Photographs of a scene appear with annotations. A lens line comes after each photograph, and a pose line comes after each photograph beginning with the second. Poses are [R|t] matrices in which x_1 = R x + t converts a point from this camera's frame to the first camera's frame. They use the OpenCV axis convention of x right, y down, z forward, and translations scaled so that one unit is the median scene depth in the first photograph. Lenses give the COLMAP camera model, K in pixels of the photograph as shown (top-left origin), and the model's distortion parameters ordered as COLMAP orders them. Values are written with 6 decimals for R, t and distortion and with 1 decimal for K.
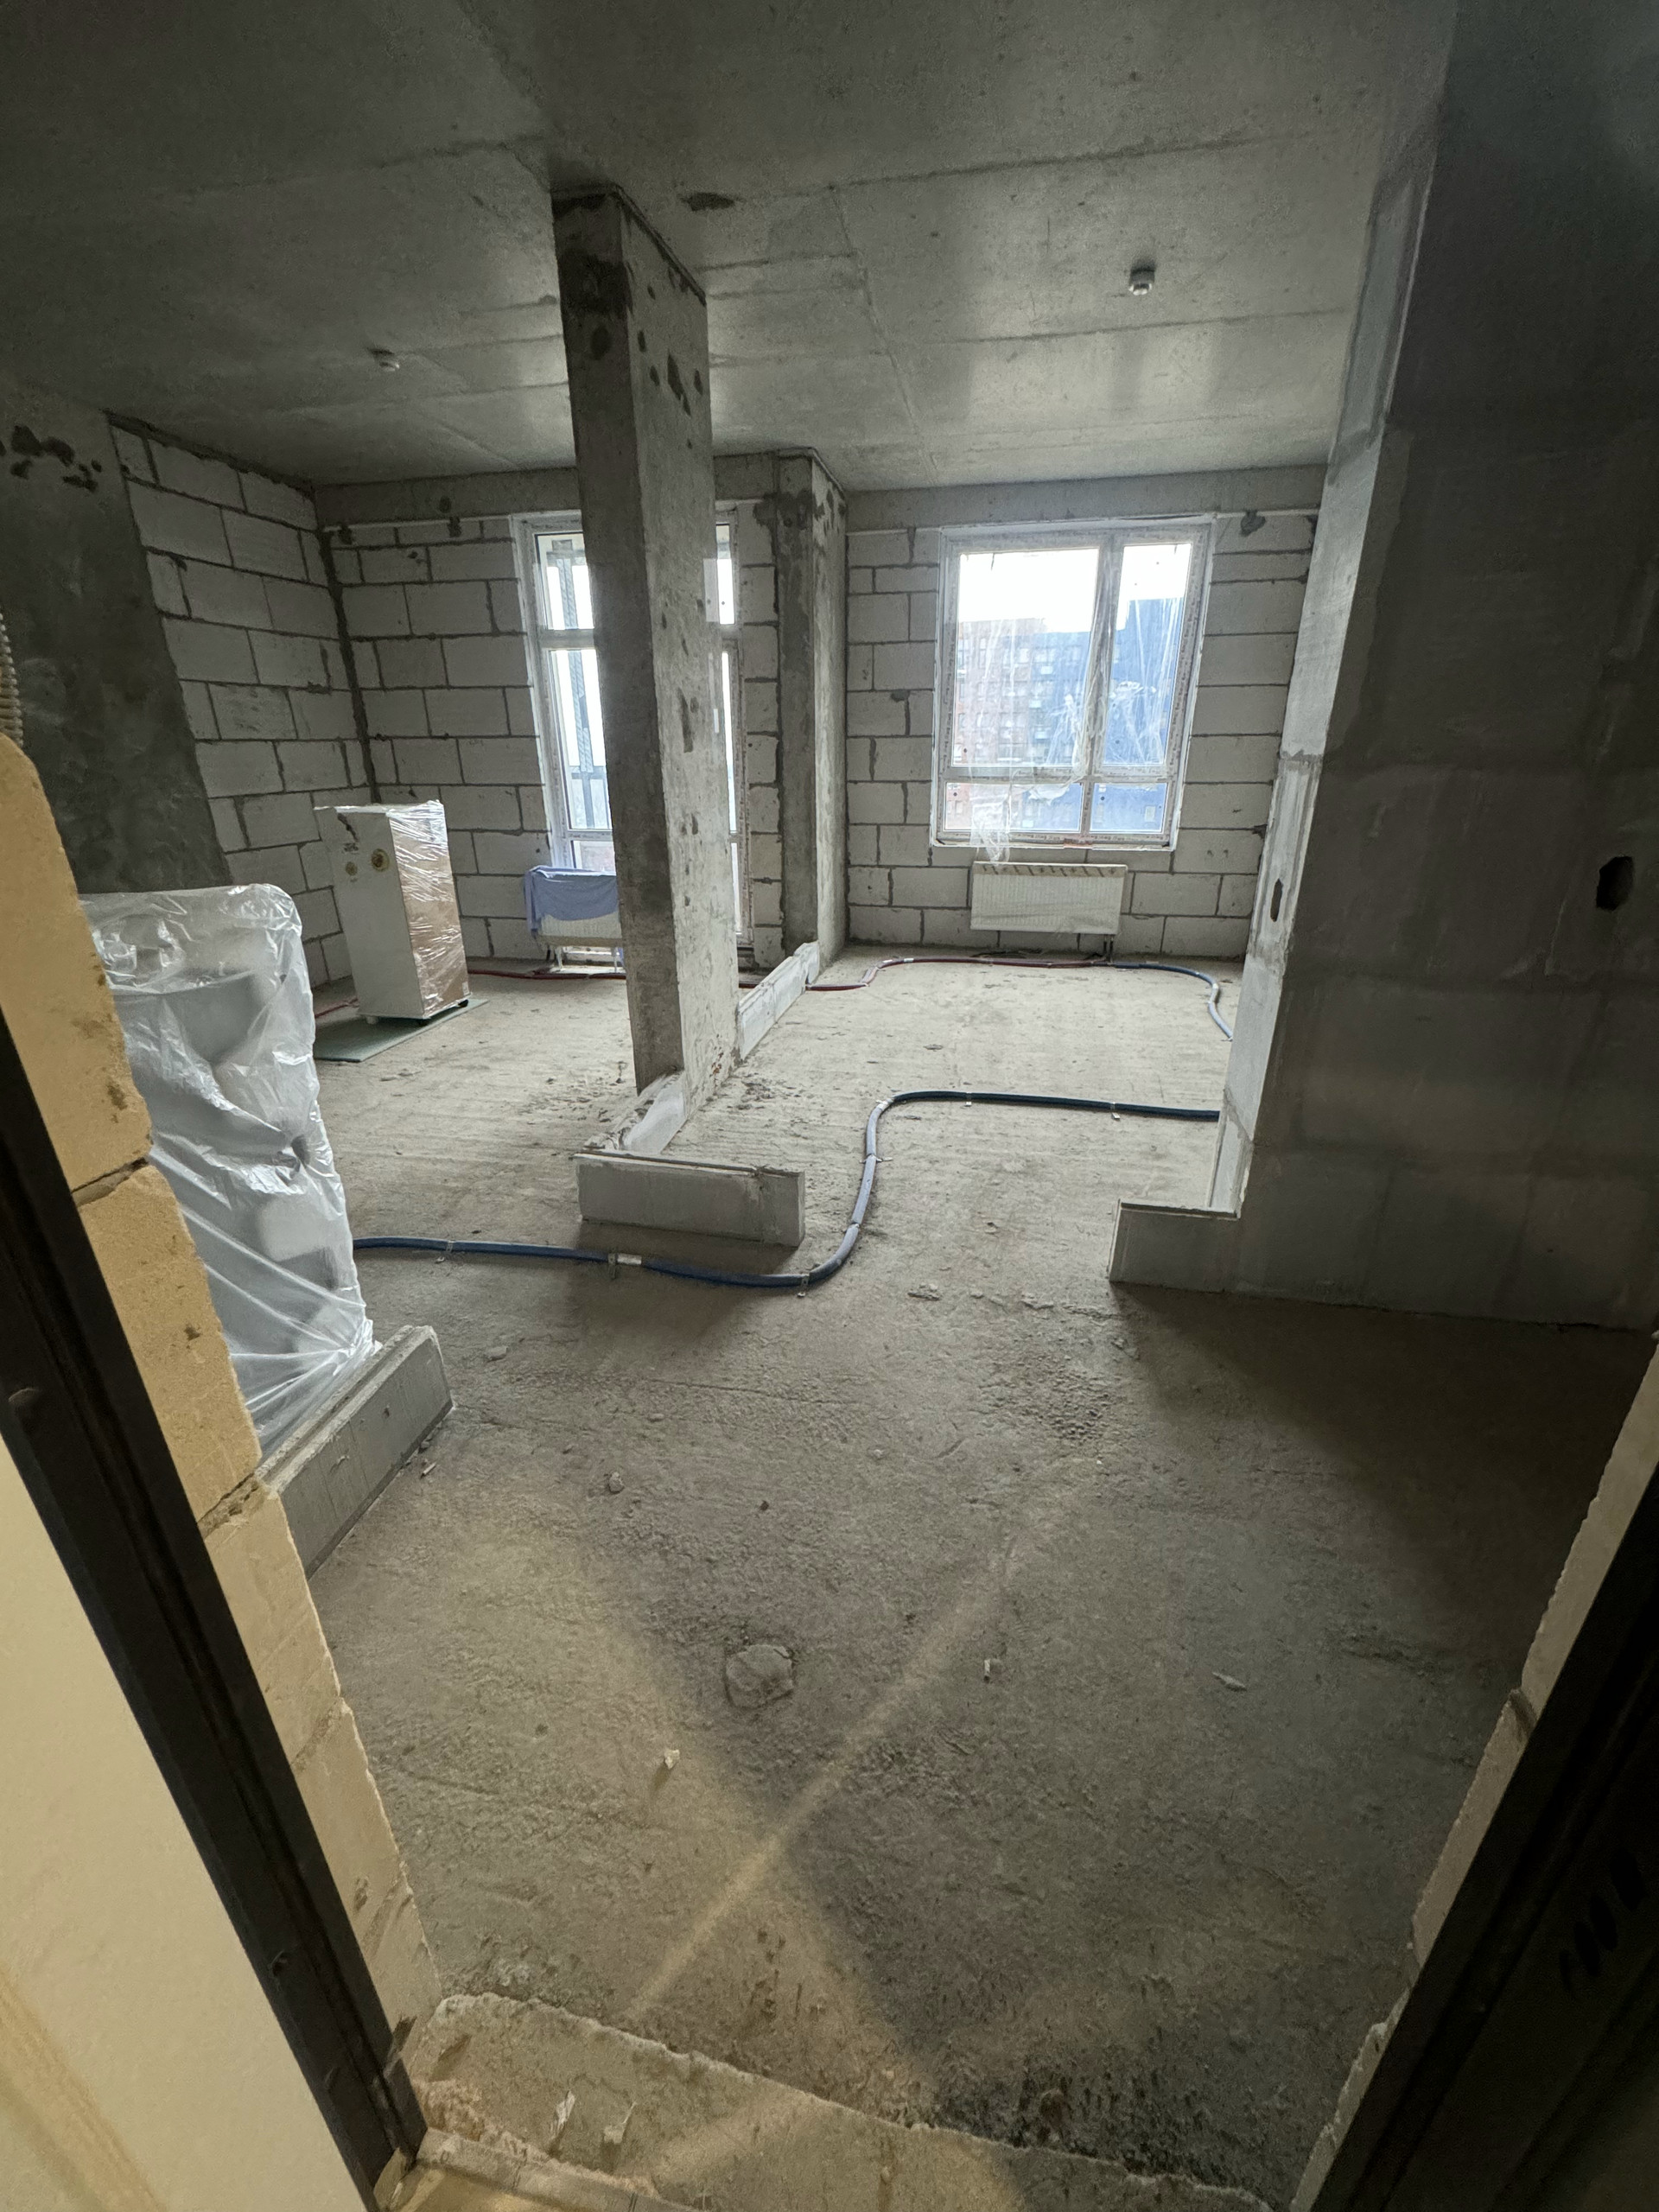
lens RADIAL K [[881.5, 0, 837.1], [0, 881.5, 1102.3], [0, 0, 1]] dist [-0.001331, 0.000111]
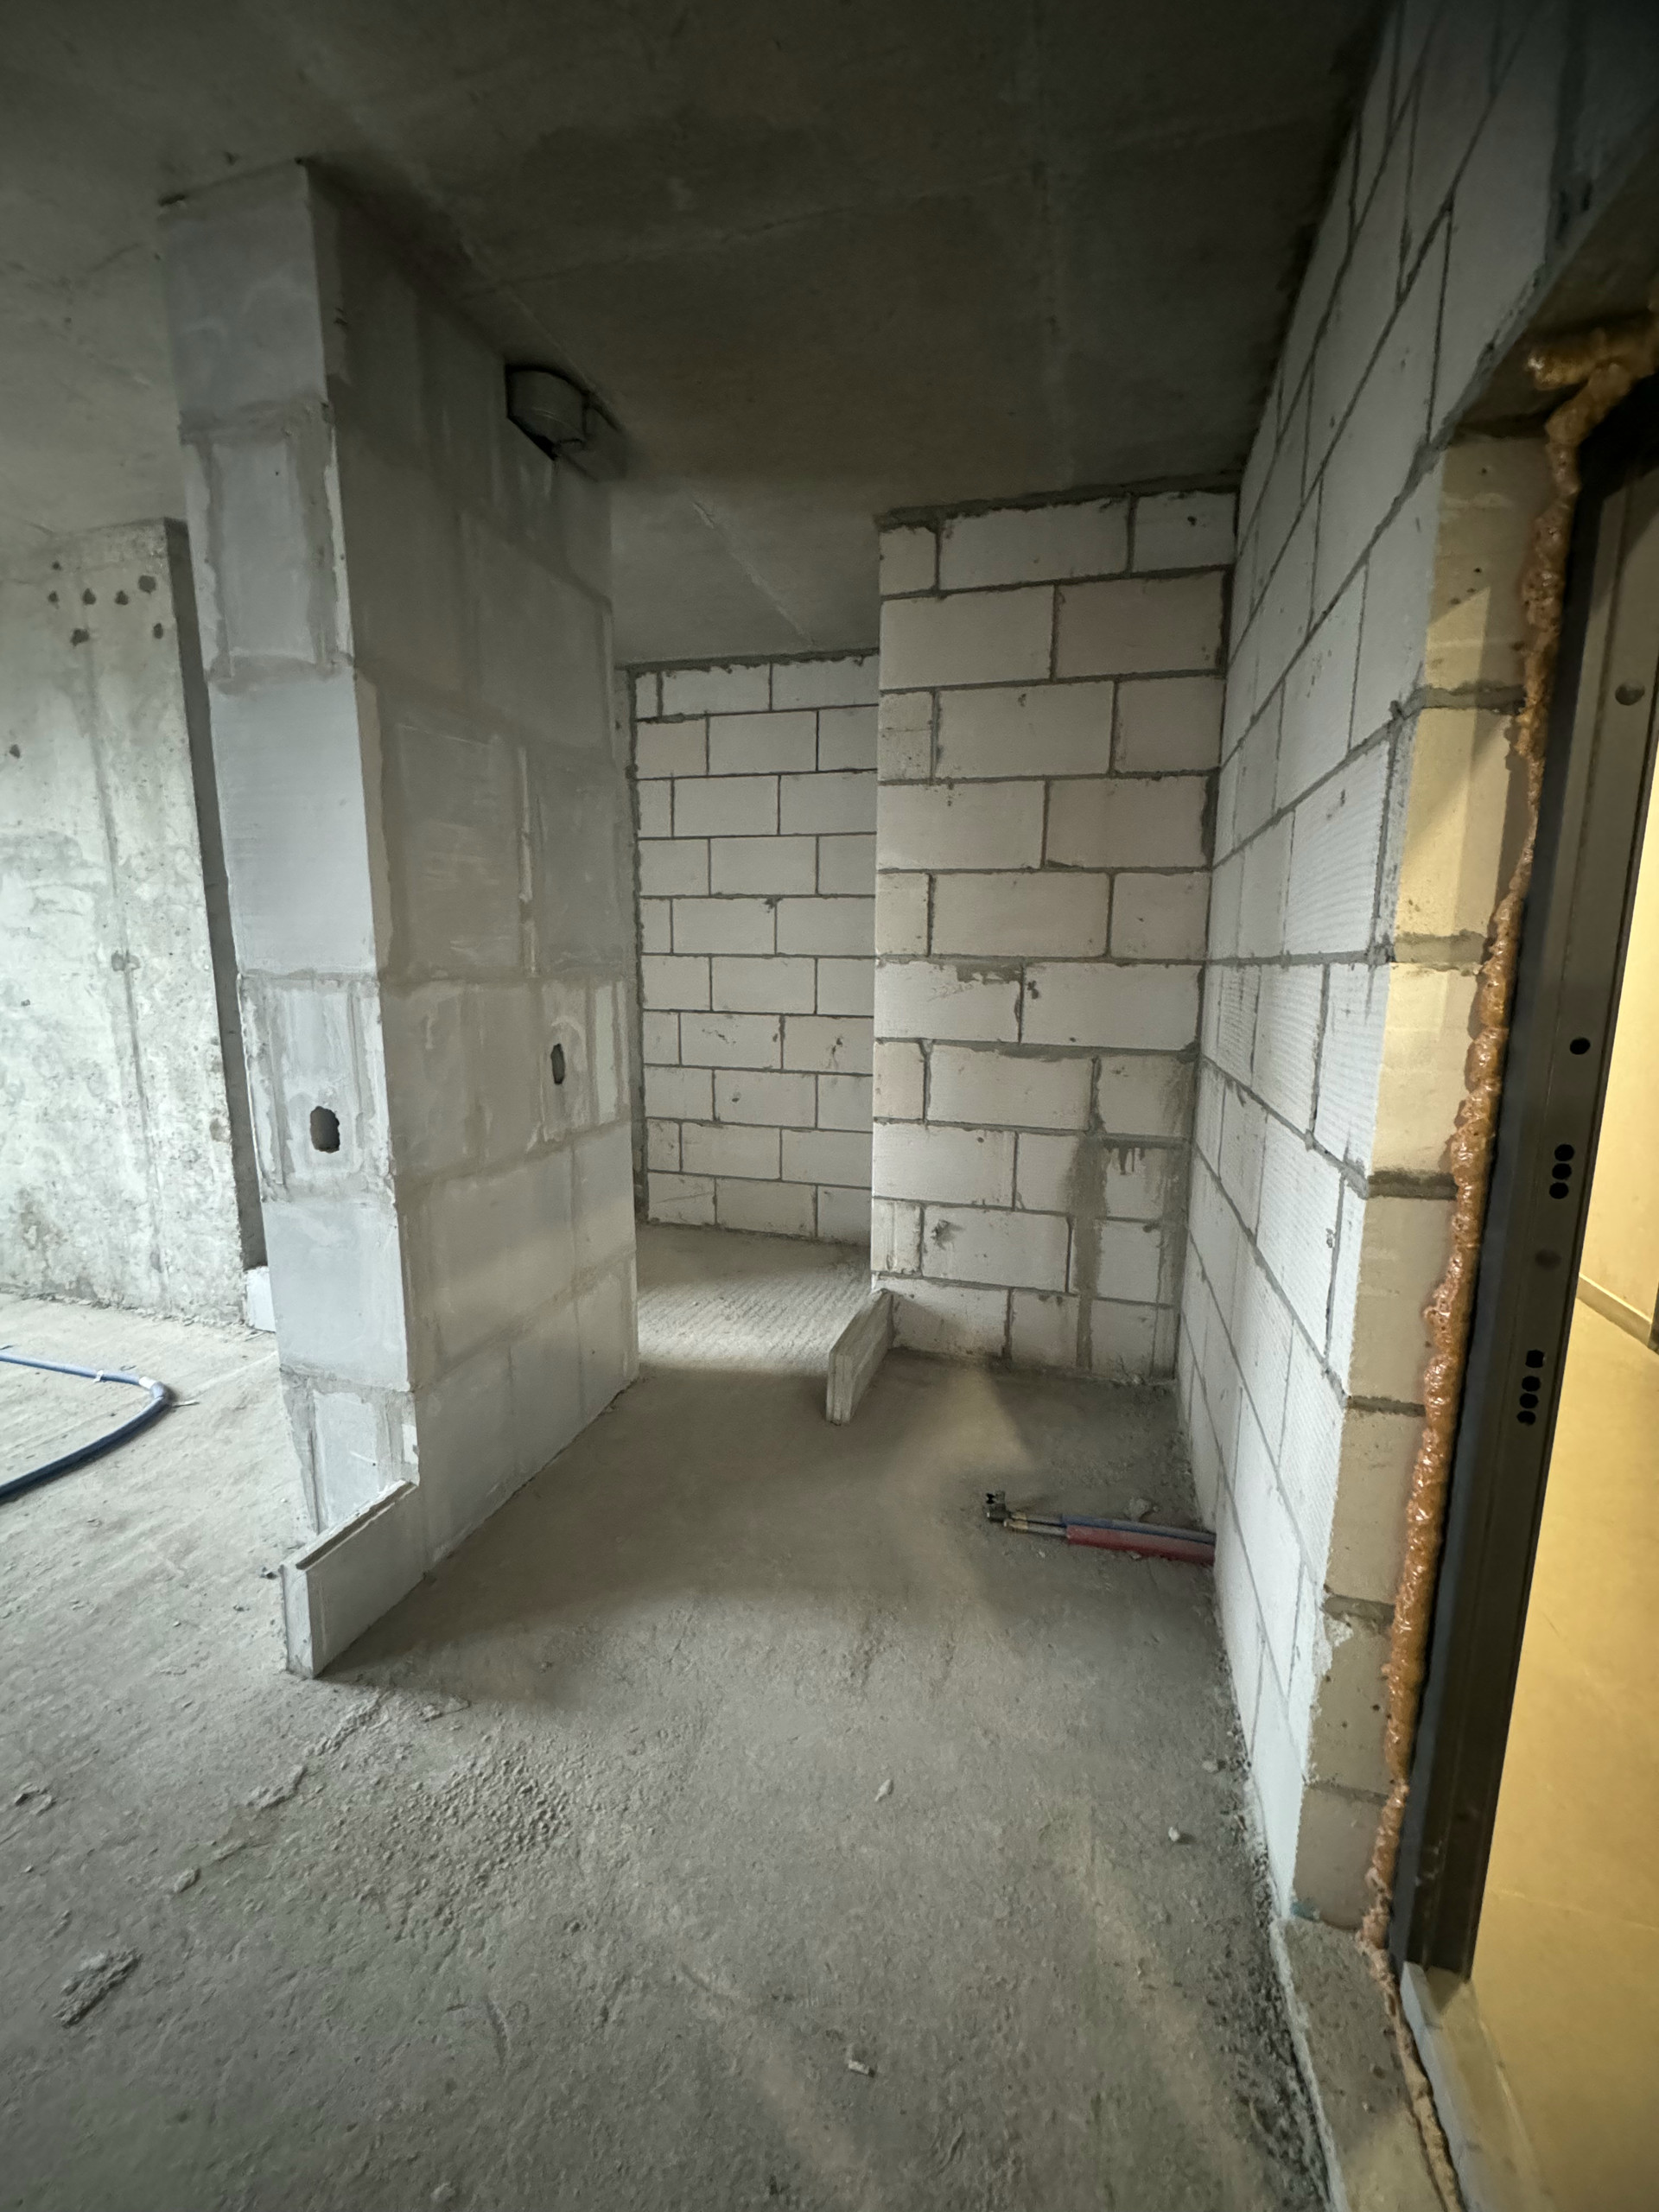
lens RADIAL K [[879.0, 0, 837.4], [0, 879.0, 1102.0], [0, 0, 1]] dist [-0.000609, -0.000109]
pose [[0.080102, -0.152355, 0.985074, -0.141277], [0.372909, 0.921067, 0.112132, -0.072996], [-0.924404, 0.358361, 0.130594, 0.182583]]
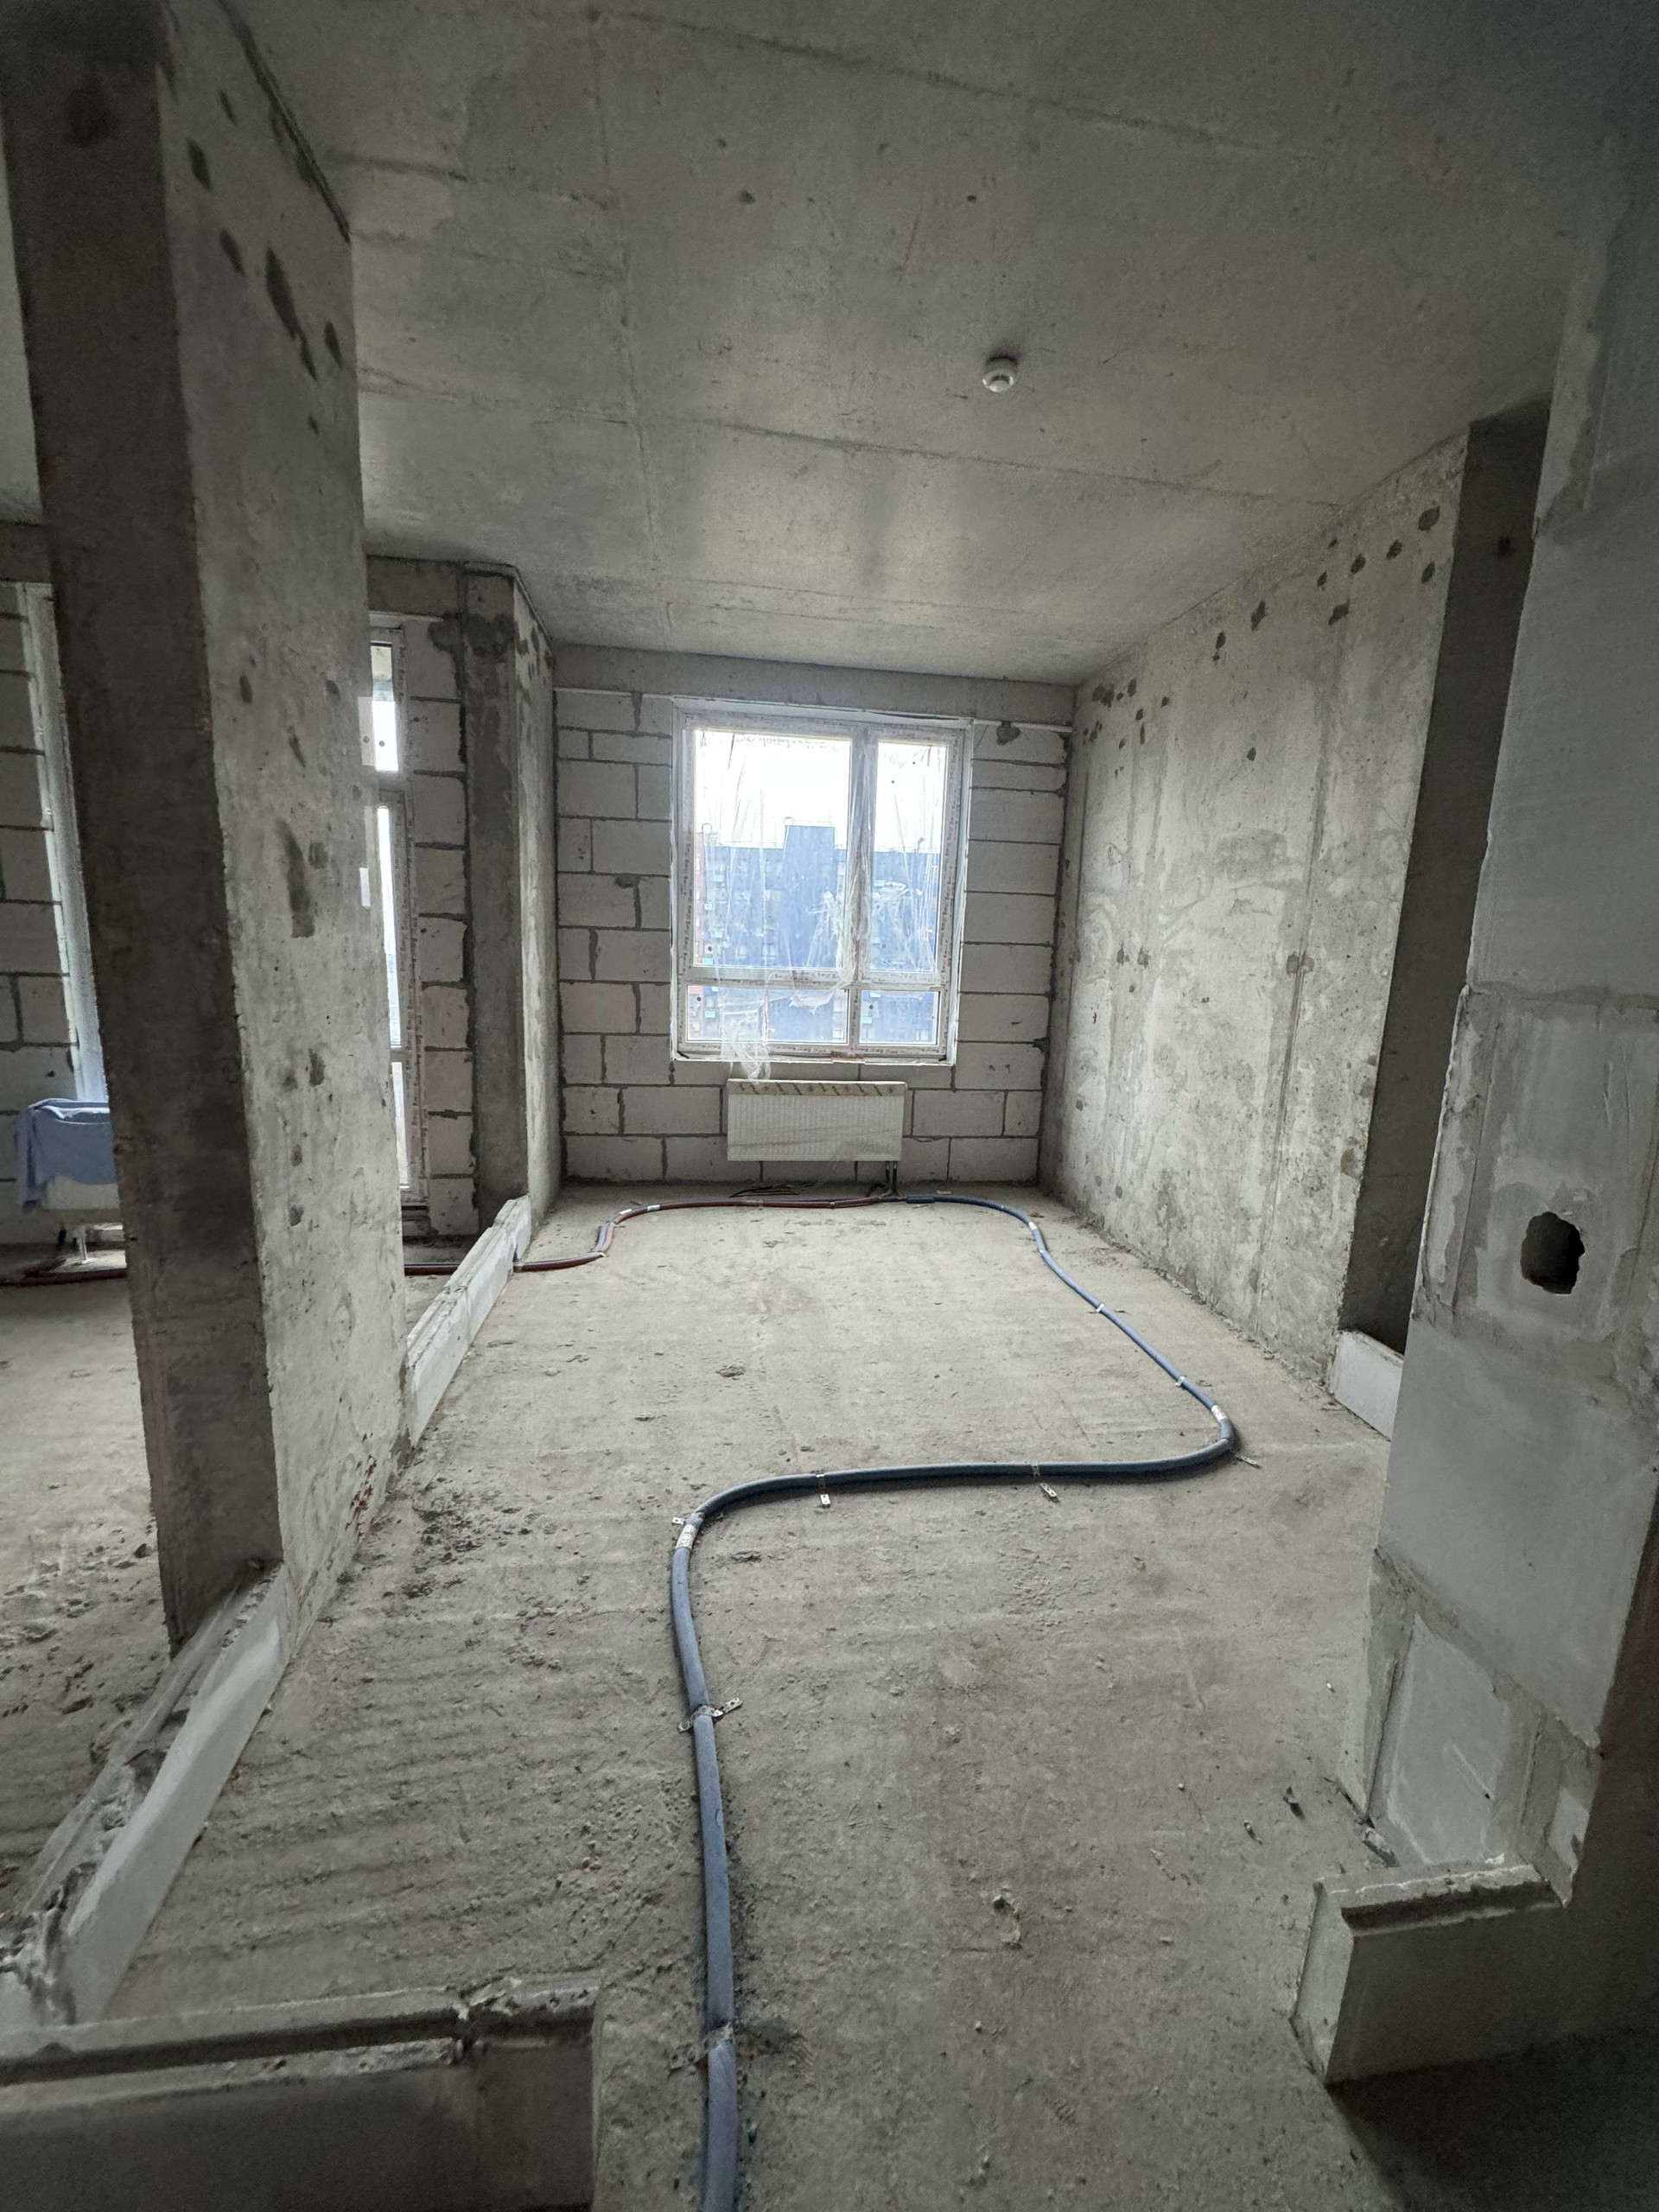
lens RADIAL K [[879.0, 0, 837.4], [0, 879.0, 1102.0], [0, 0, 1]] dist [-0.000609, -0.000109]
pose [[0.938694, -0.022215, 0.344036, -0.034695], [0.091880, 0.977949, -0.187546, -0.115670], [-0.332283, 0.207659, 0.920036, 0.288130]]
